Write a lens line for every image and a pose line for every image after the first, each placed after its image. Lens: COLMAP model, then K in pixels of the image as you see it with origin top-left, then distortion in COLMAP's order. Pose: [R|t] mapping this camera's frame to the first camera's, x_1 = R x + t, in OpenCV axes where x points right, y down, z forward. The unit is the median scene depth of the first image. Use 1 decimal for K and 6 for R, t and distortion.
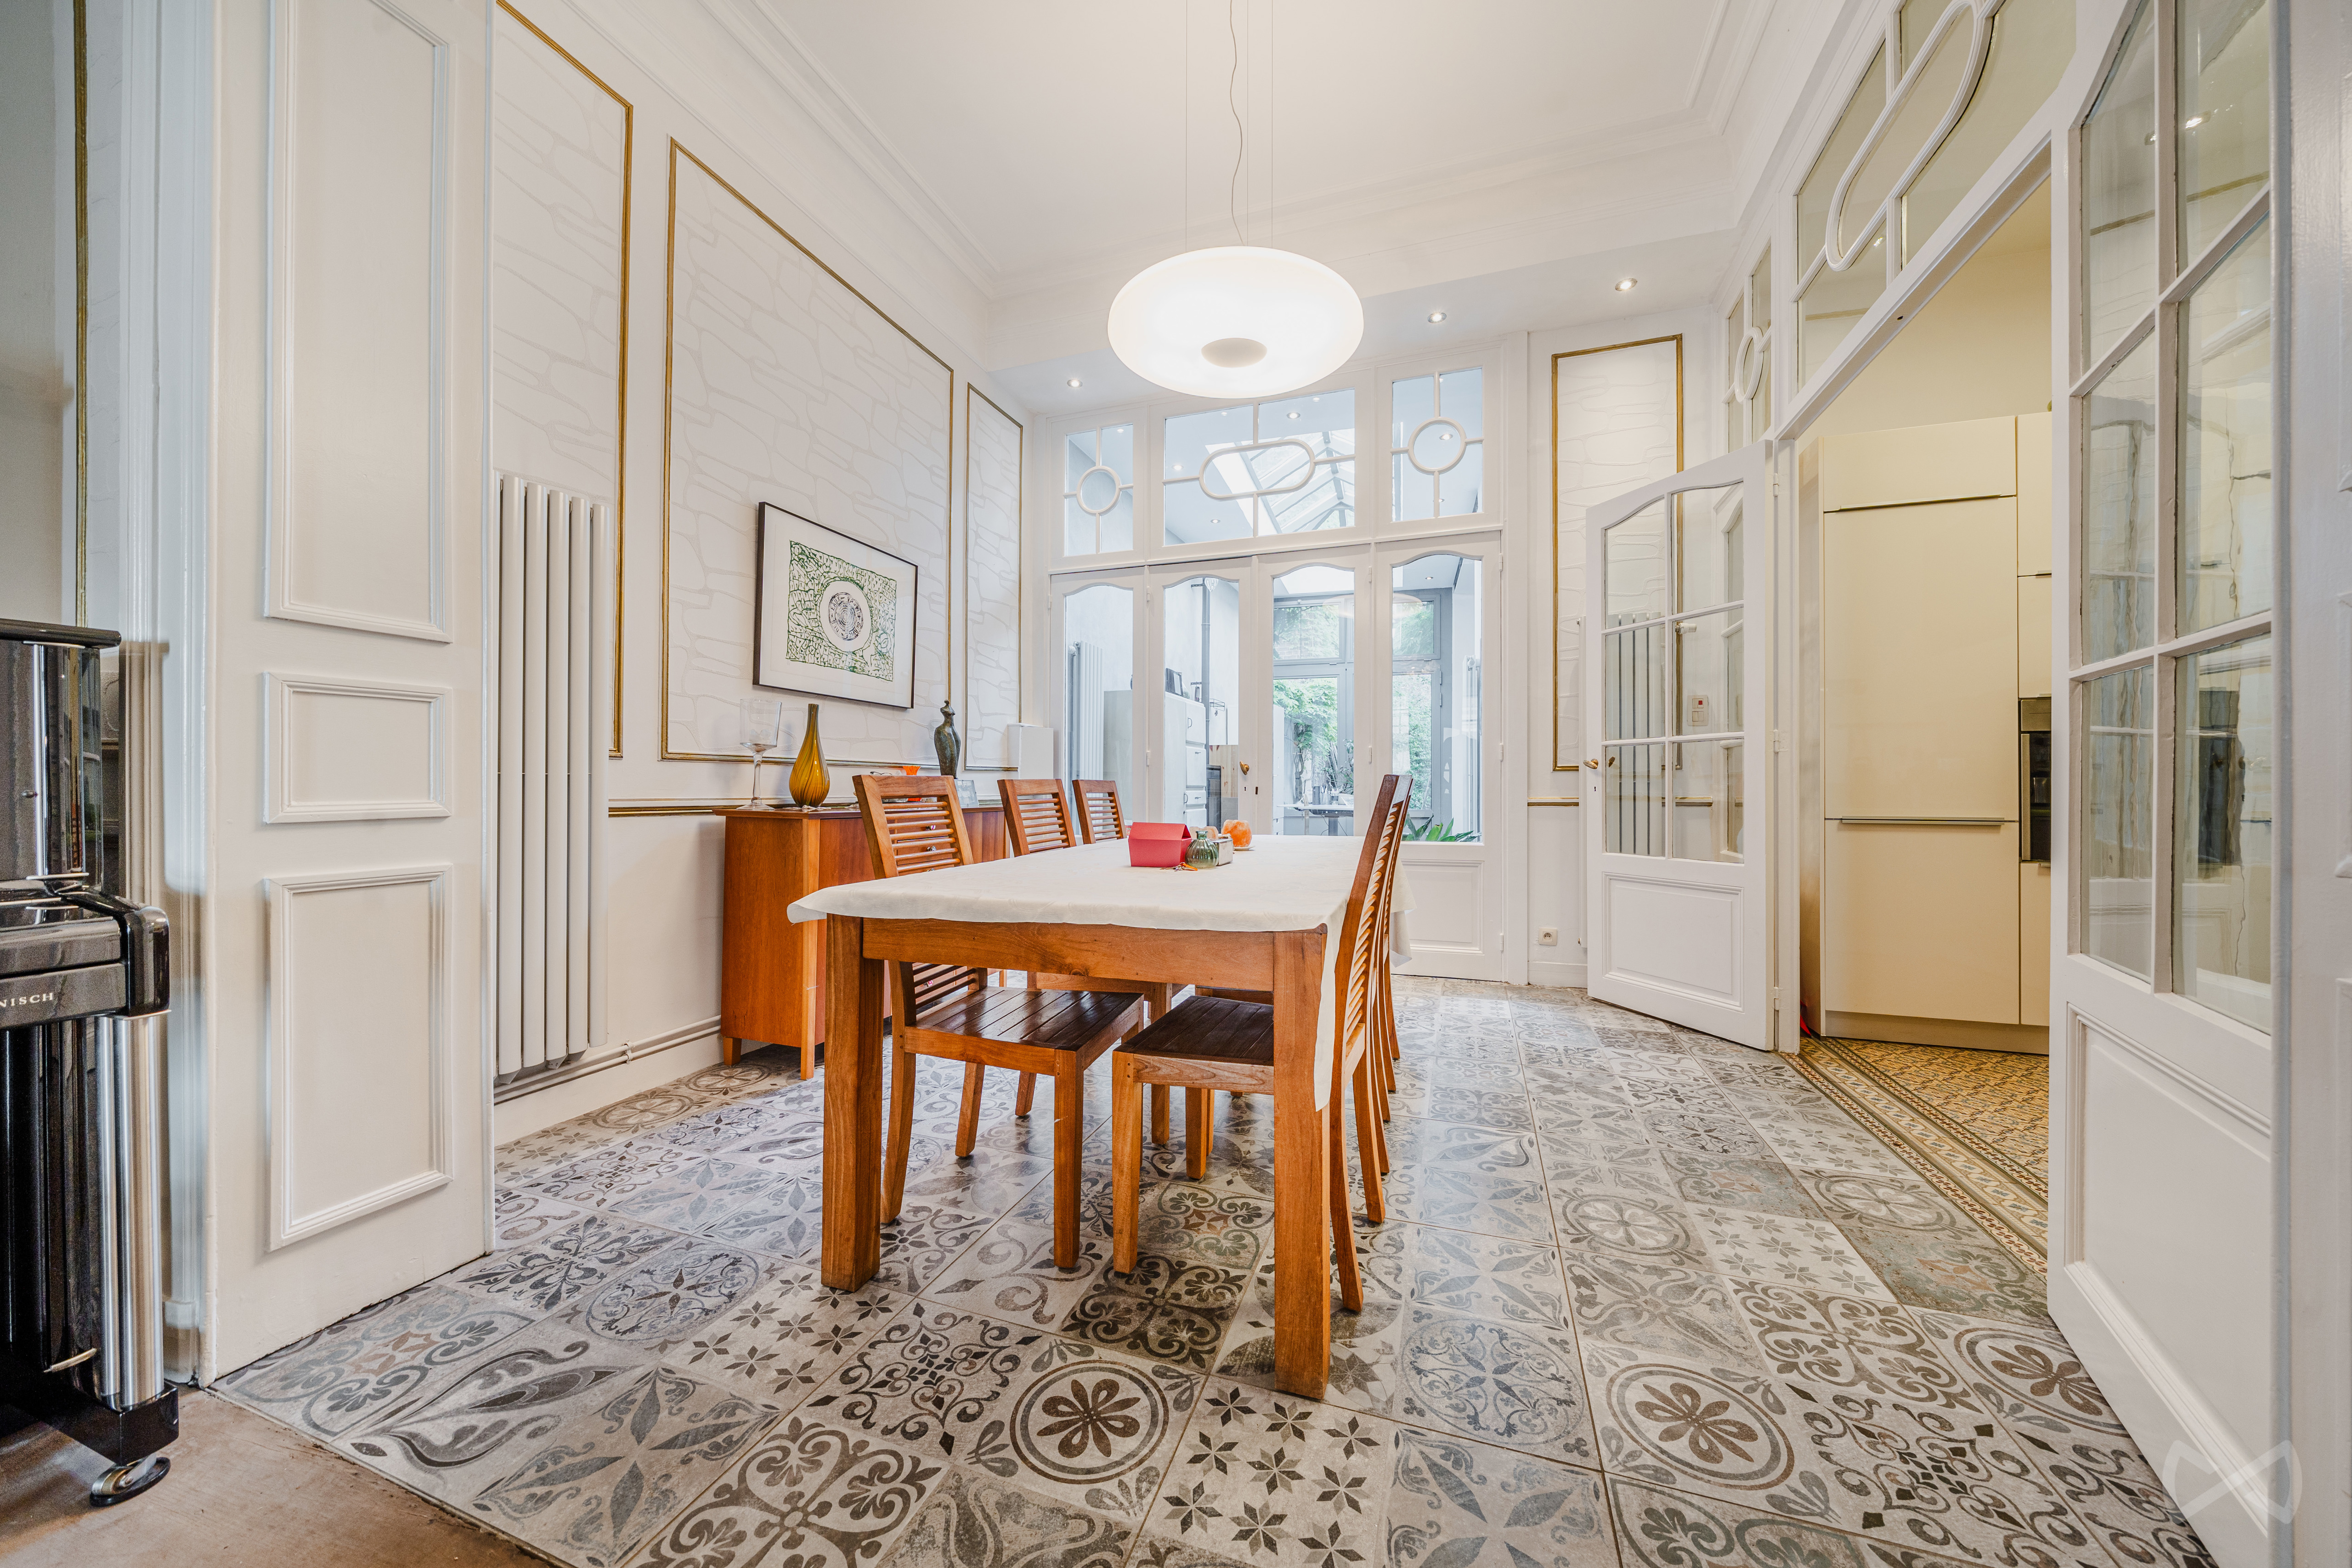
lens RADIAL K [[799.1, 0, 1186.8], [0, 799.1, 785.8], [0, 0, 1]] dist [0.001918, -0.002727]
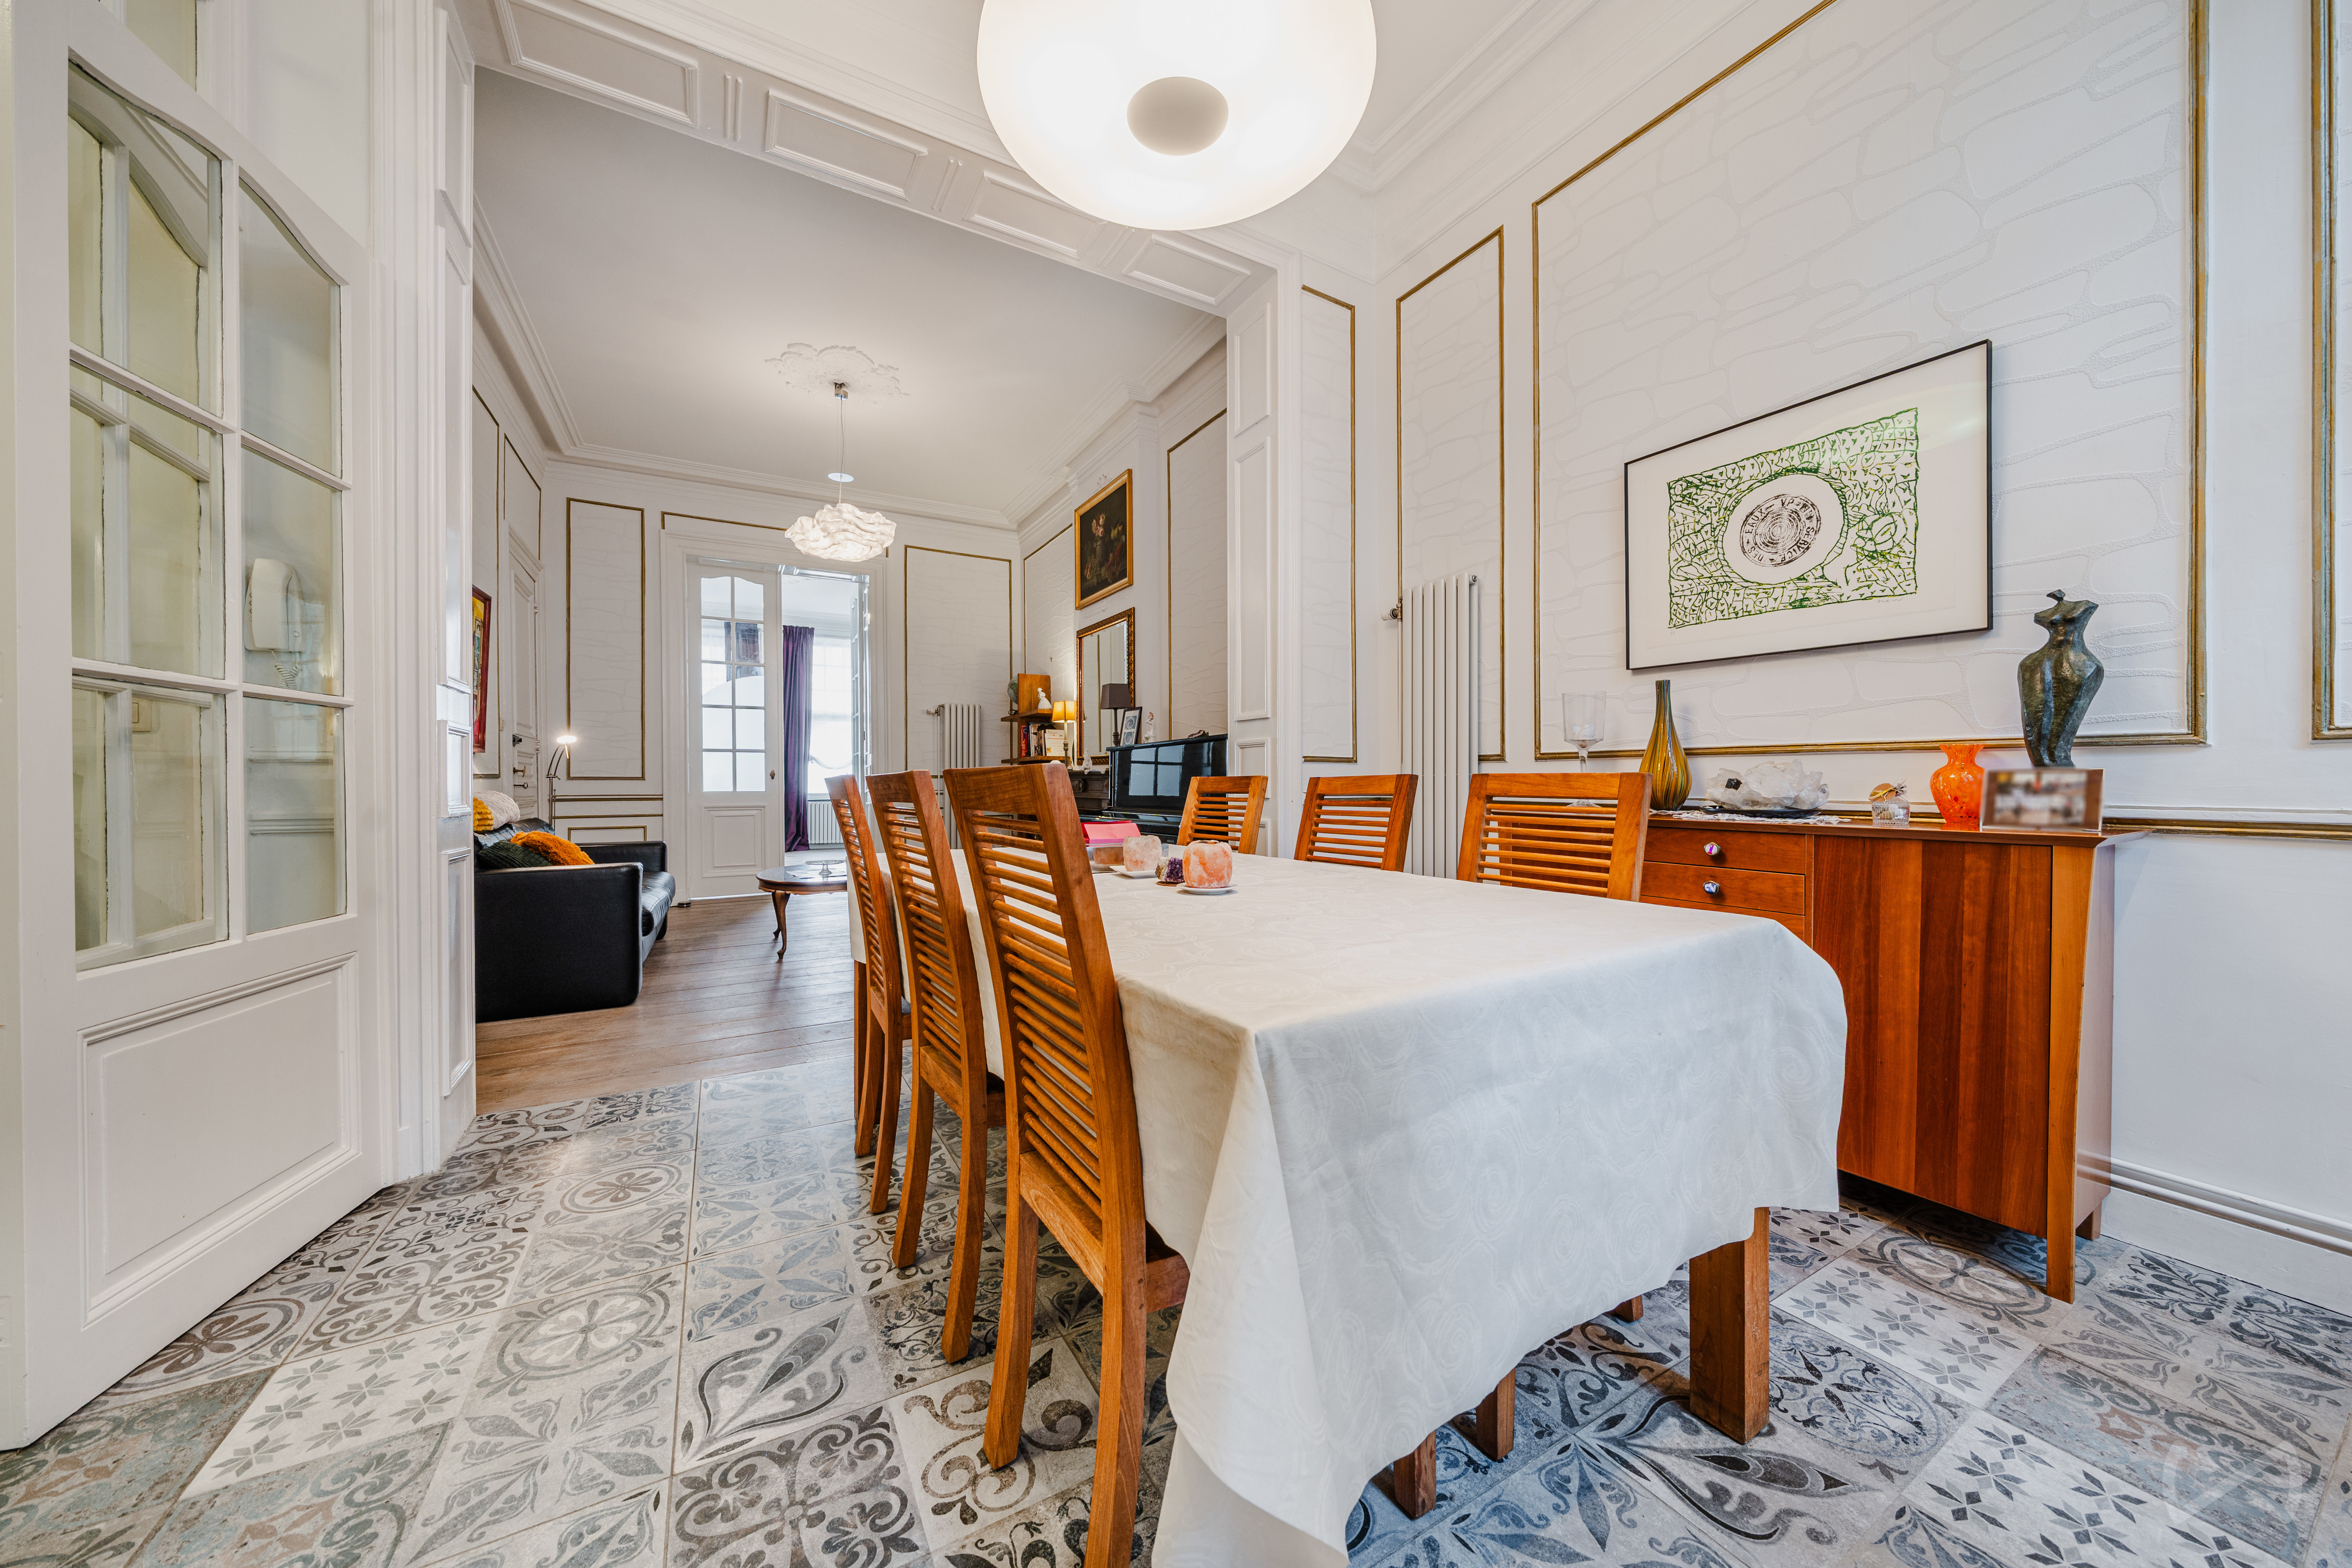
lens RADIAL K [[799.1, 0, 1186.8], [0, 799.1, 785.8], [0, 0, 1]] dist [0.001918, -0.002727]
pose [[-0.652013, 0.006153, -0.758183, 0.674779], [0.002381, 0.999979, 0.006068, -0.005707], [0.758204, 0.002151, -0.652014, 1.760155]]
